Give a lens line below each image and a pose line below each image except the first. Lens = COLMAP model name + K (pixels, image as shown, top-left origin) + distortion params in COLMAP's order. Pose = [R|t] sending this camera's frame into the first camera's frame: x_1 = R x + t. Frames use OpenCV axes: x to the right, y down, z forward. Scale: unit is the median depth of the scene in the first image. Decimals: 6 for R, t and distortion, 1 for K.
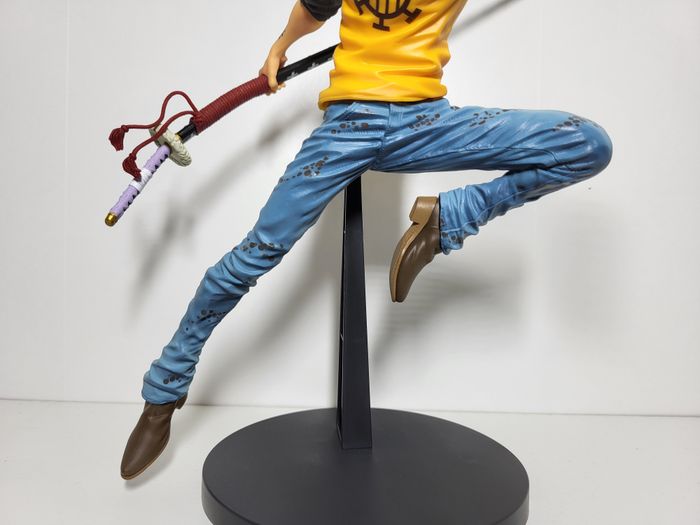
lens RADIAL K [[535.7, 0, 346.9], [0, 535.7, 268.5], [0, 0, 1]] dist [-0.006640, -0.012545]
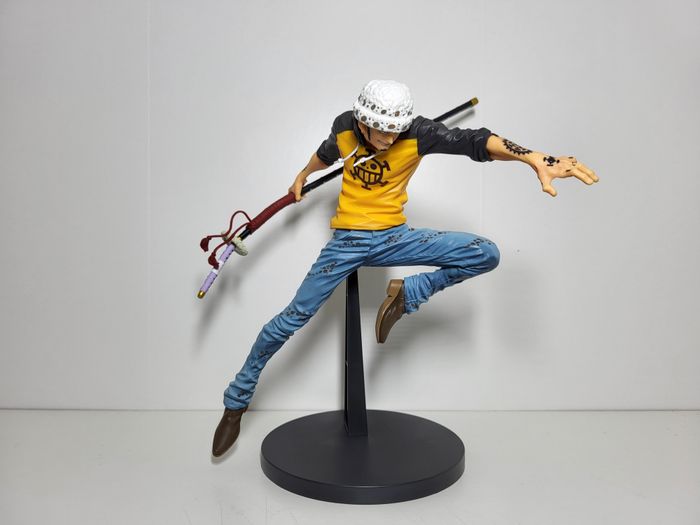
lens RADIAL K [[535.7, 0, 353.2], [0, 535.7, 258.3], [0, 0, 1]] dist [-0.006640, -0.012545]
pose [[0.999714, -0.020352, 0.012546, -0.004195], [0.020665, 0.999466, -0.025318, -0.156629], [-0.012024, 0.025570, 0.999601, -0.636186]]
